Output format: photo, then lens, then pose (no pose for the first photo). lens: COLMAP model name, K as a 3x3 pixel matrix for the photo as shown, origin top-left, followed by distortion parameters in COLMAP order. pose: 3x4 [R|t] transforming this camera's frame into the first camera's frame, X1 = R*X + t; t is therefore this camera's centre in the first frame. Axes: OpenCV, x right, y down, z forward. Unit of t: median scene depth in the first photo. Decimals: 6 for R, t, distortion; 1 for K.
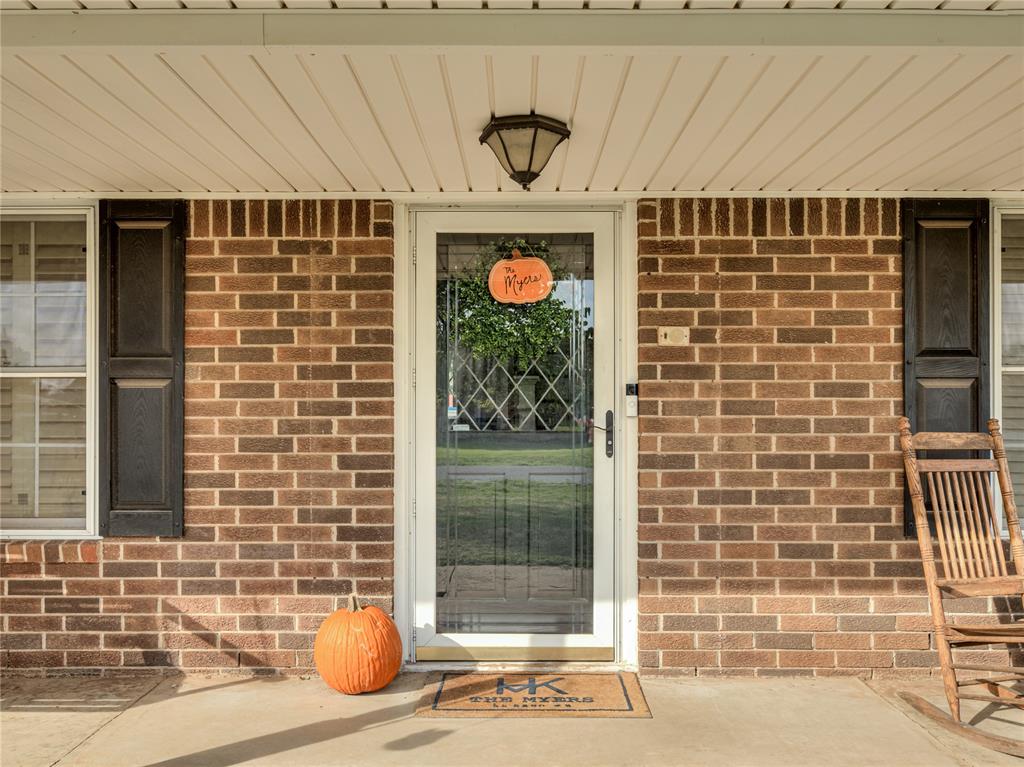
lens RADIAL K [[870.7, 0, 514.7], [0, 870.7, 403.1], [0, 0, 1]] dist [-0.004531, -0.003842]
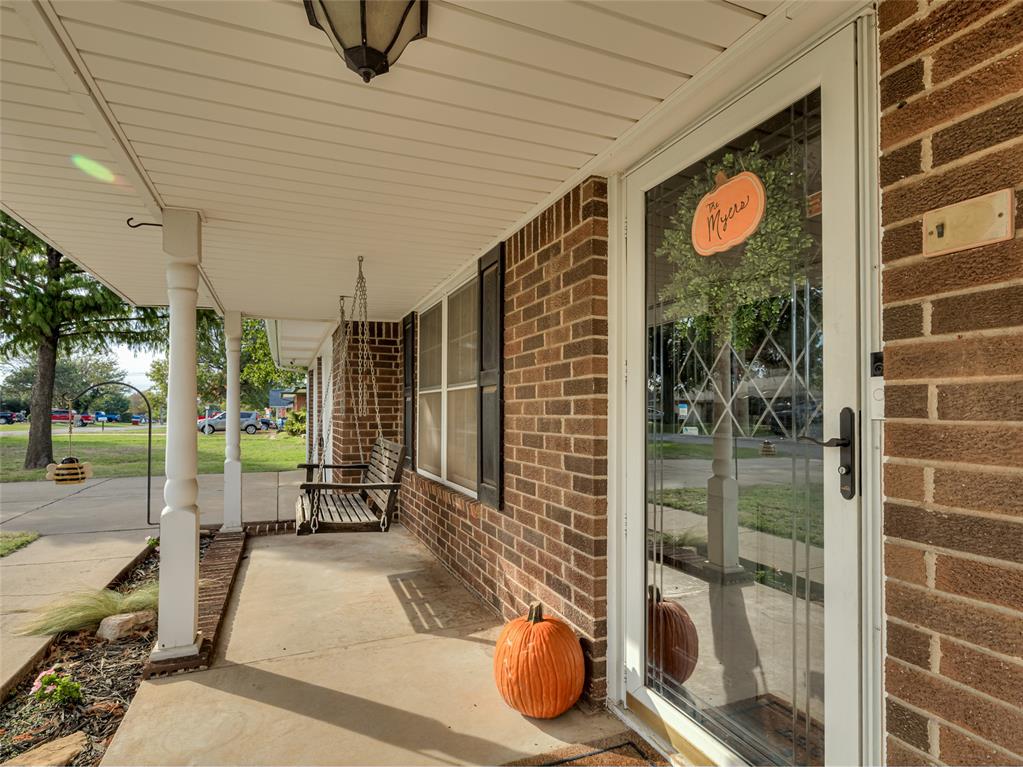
lens RADIAL K [[529.1, 0, 516.3], [0, 529.1, 398.5], [0, 0, 1]] dist [0.000628, 0.000167]
pose [[0.406861, -0.021371, -0.913240, 0.321194], [0.011648, 0.999766, -0.018206, 0.006346], [0.913416, -0.003230, 0.407015, 0.706159]]
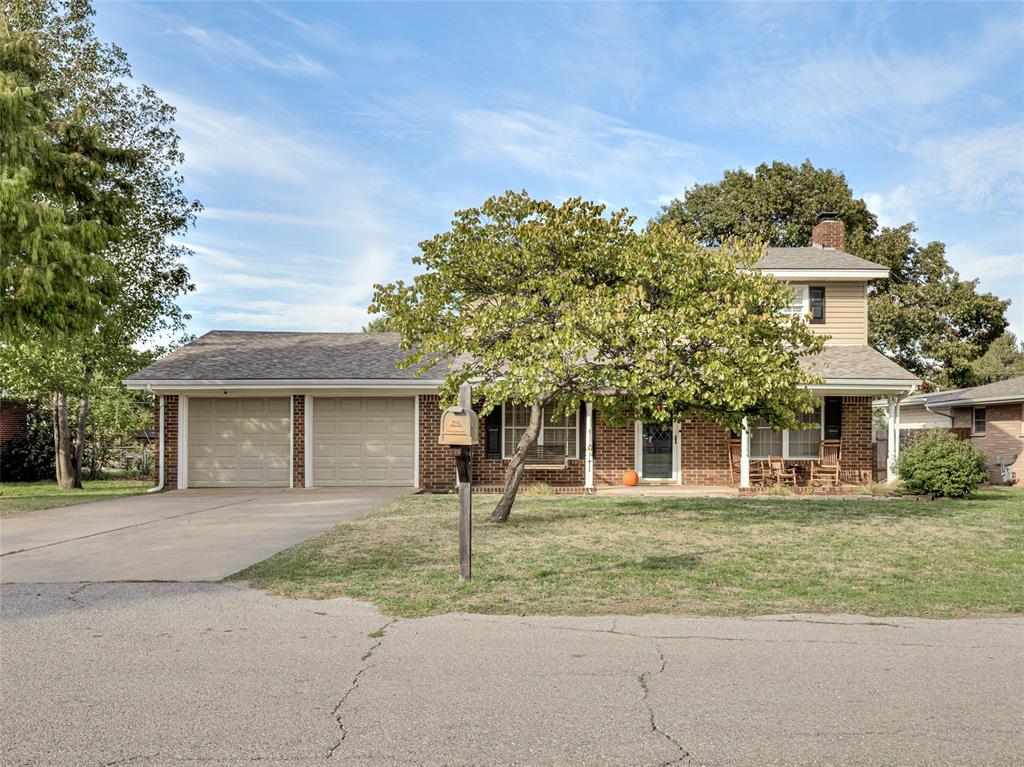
lens RADIAL K [[874.7, 0, 512.0], [0, 874.7, 383.5], [0, 0, 1]] dist [-0.000128, -0.000094]
pose [[0.999548, 0.002723, 0.029949, -1.045158], [-0.001960, 0.999674, -0.025466, -0.170601], [-0.030008, 0.025396, 0.999227, -4.290555]]
